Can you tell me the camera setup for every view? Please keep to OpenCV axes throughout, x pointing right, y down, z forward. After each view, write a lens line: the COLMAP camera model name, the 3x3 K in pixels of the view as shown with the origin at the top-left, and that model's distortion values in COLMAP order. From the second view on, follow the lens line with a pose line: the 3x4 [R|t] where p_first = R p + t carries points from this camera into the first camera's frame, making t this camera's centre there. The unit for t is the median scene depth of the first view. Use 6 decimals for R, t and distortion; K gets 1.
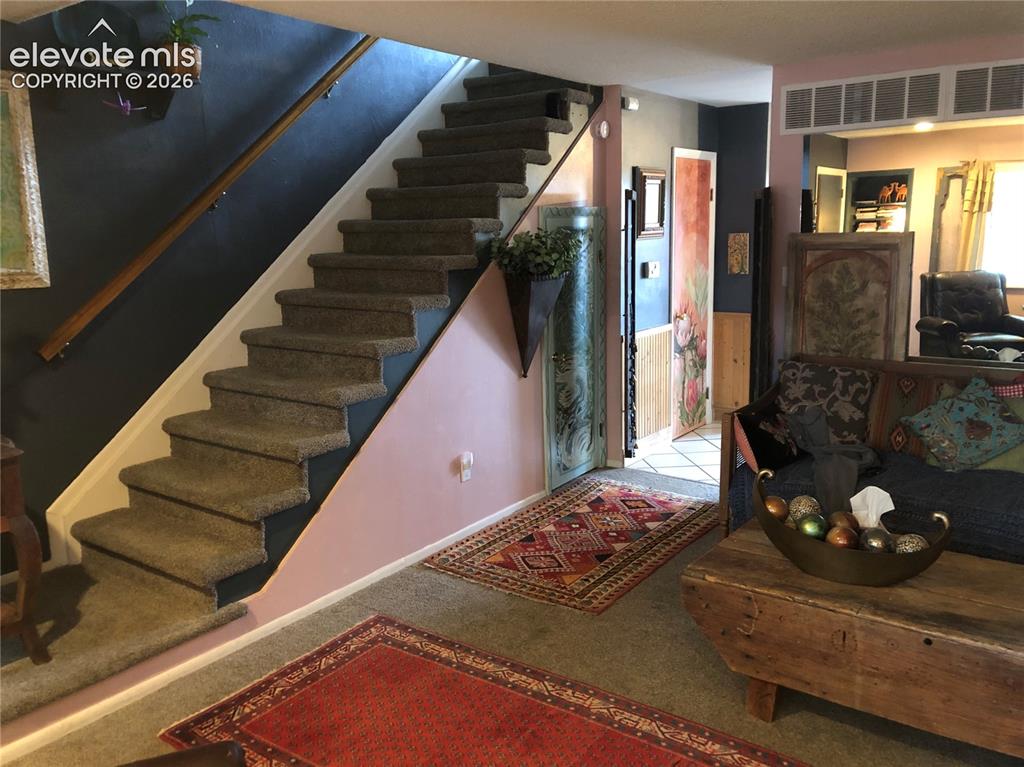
lens RADIAL K [[840.2, 0, 510.2], [0, 840.2, 382.4], [0, 0, 1]] dist [0.000179, -0.010518]
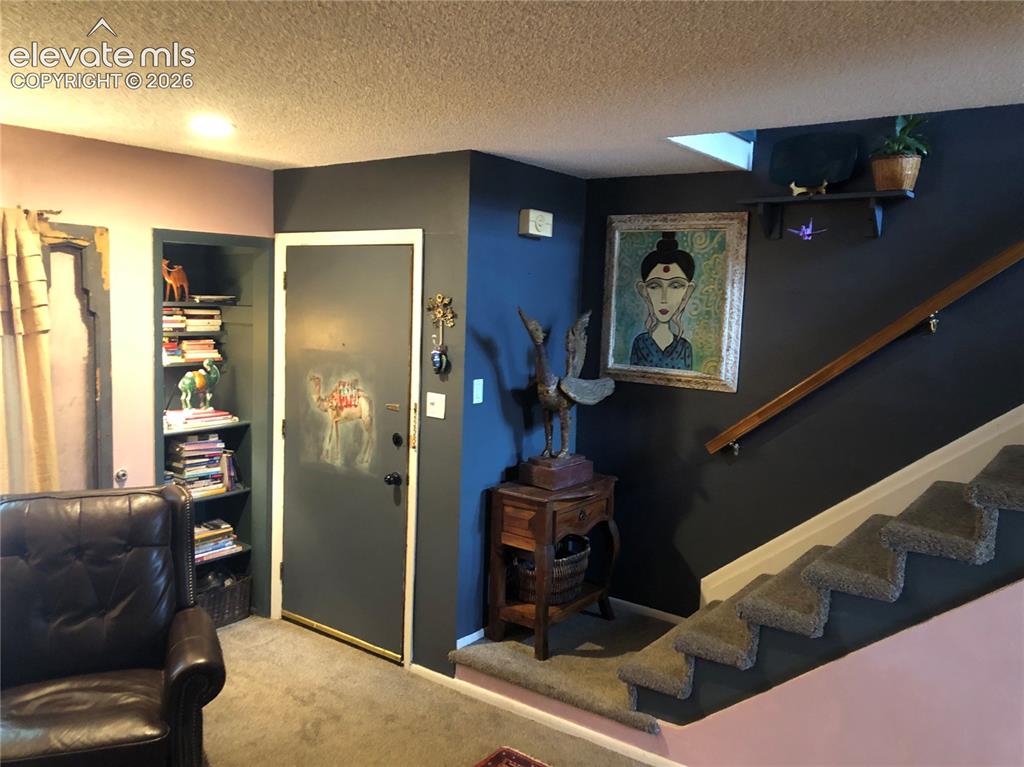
lens RADIAL K [[840.2, 0, 510.1], [0, 840.2, 384.9], [0, 0, 1]] dist [0.000179, -0.010518]
pose [[0.012338, 0.128272, -0.991662, 0.612789], [-0.220824, 0.967601, 0.122412, -0.208282], [0.975236, 0.217473, 0.040264, 0.688610]]
